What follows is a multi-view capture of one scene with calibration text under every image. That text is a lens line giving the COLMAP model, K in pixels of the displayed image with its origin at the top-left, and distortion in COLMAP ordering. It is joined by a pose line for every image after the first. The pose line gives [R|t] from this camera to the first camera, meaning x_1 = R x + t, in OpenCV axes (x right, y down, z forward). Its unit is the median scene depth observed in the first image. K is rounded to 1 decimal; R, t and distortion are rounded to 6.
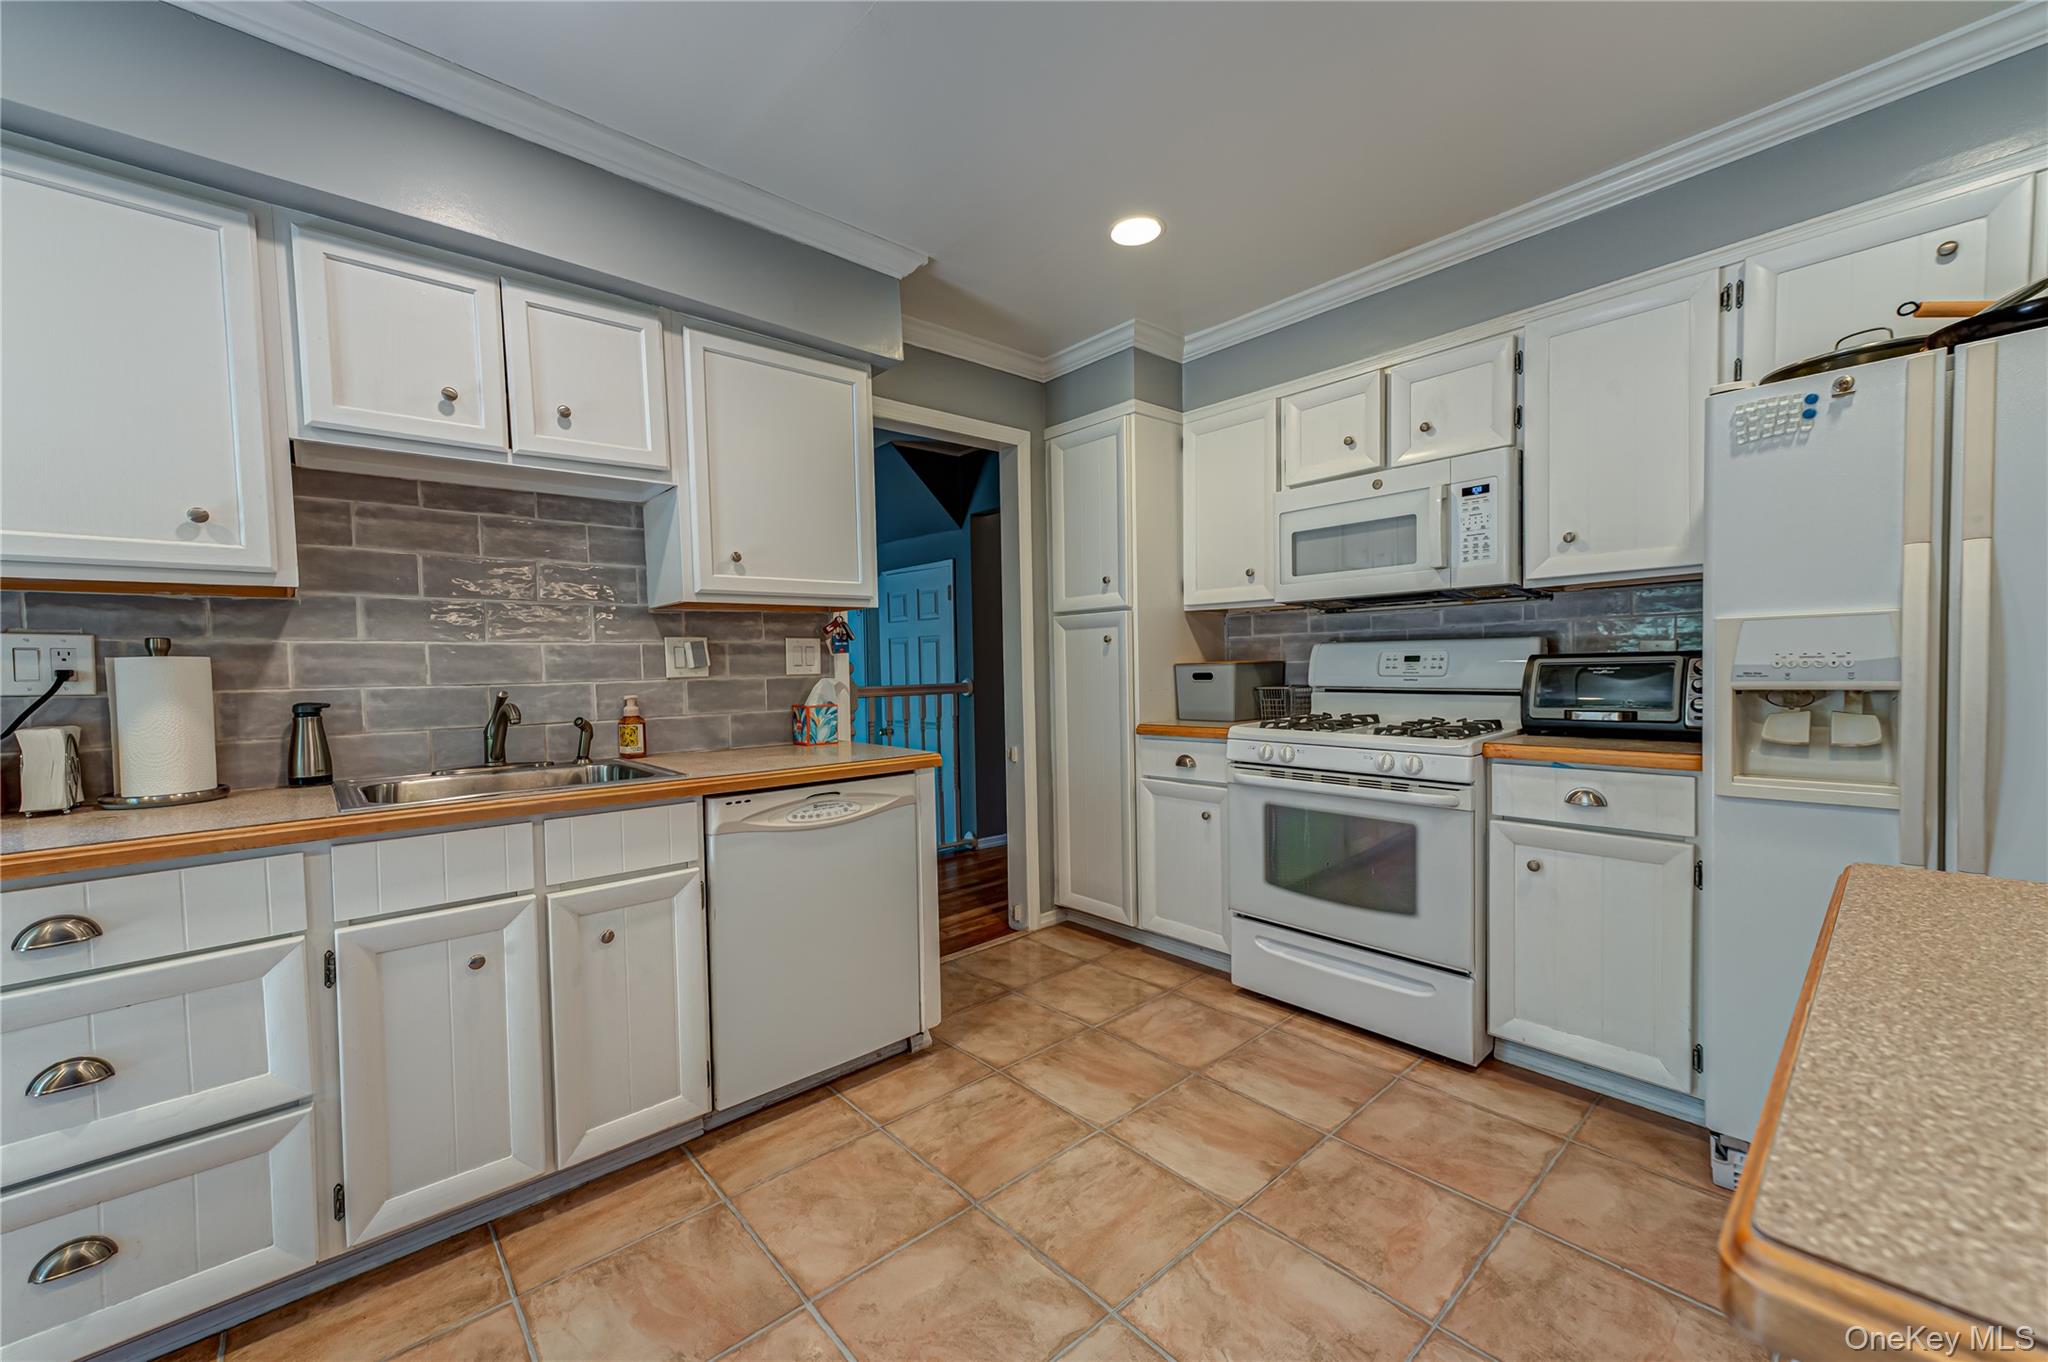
lens RADIAL K [[802.8, 0, 1018.8], [0, 802.8, 691.6], [0, 0, 1]] dist [0.016303, -0.000333]
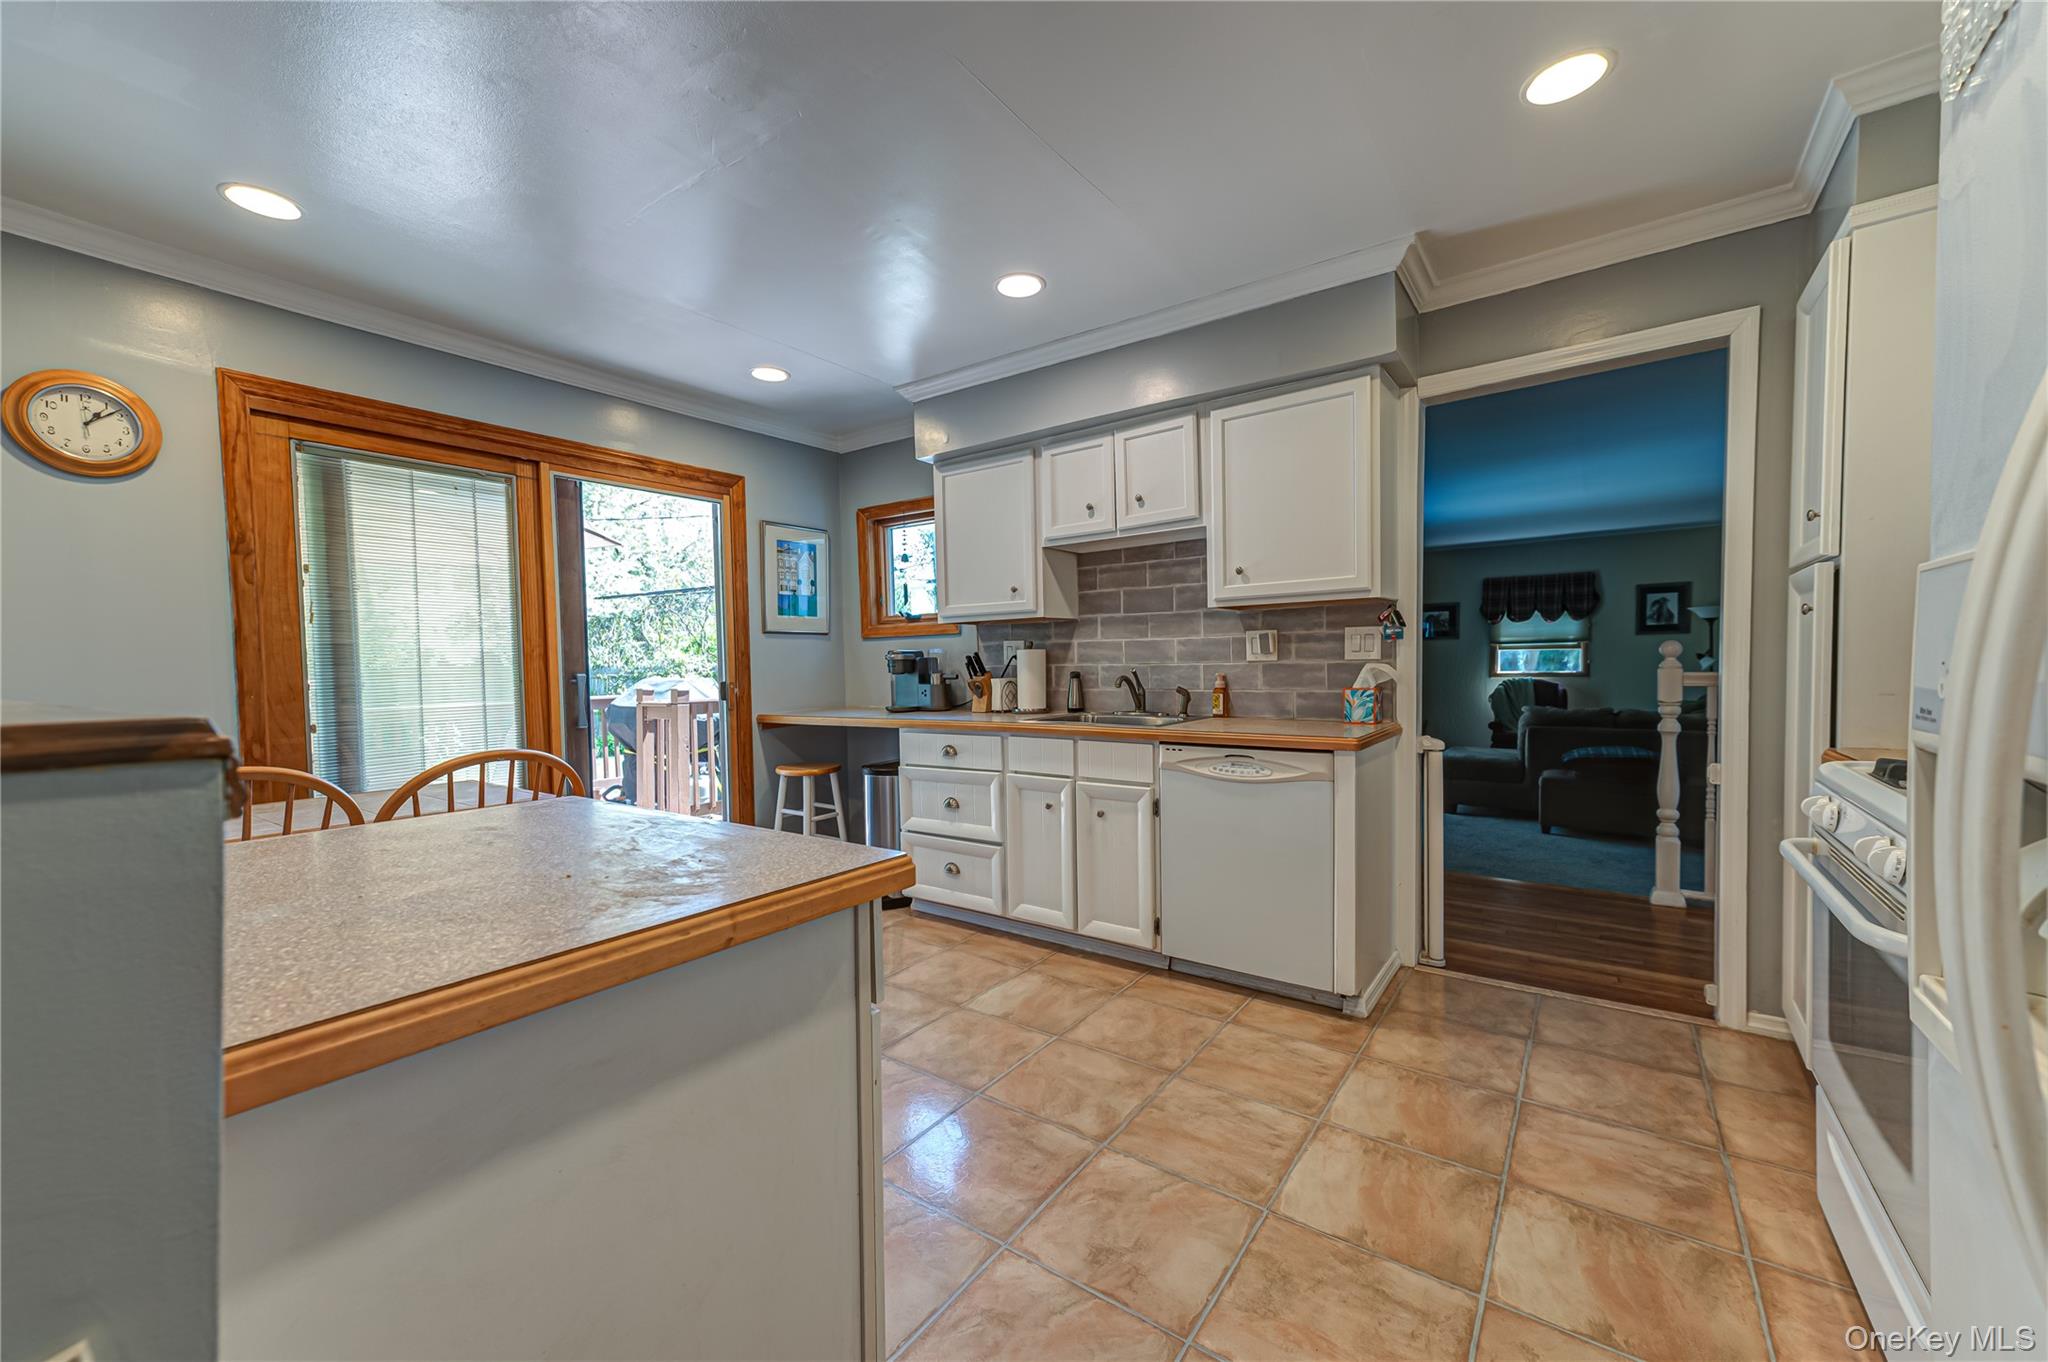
lens RADIAL K [[802.8, 0, 1018.8], [0, 802.8, 691.6], [0, 0, 1]] dist [0.016303, -0.000333]
pose [[0.211505, 0.054785, -0.975840, 0.939614], [-0.020269, 0.998459, 0.051661, -0.032999], [0.977167, 0.008853, 0.212289, 0.400421]]
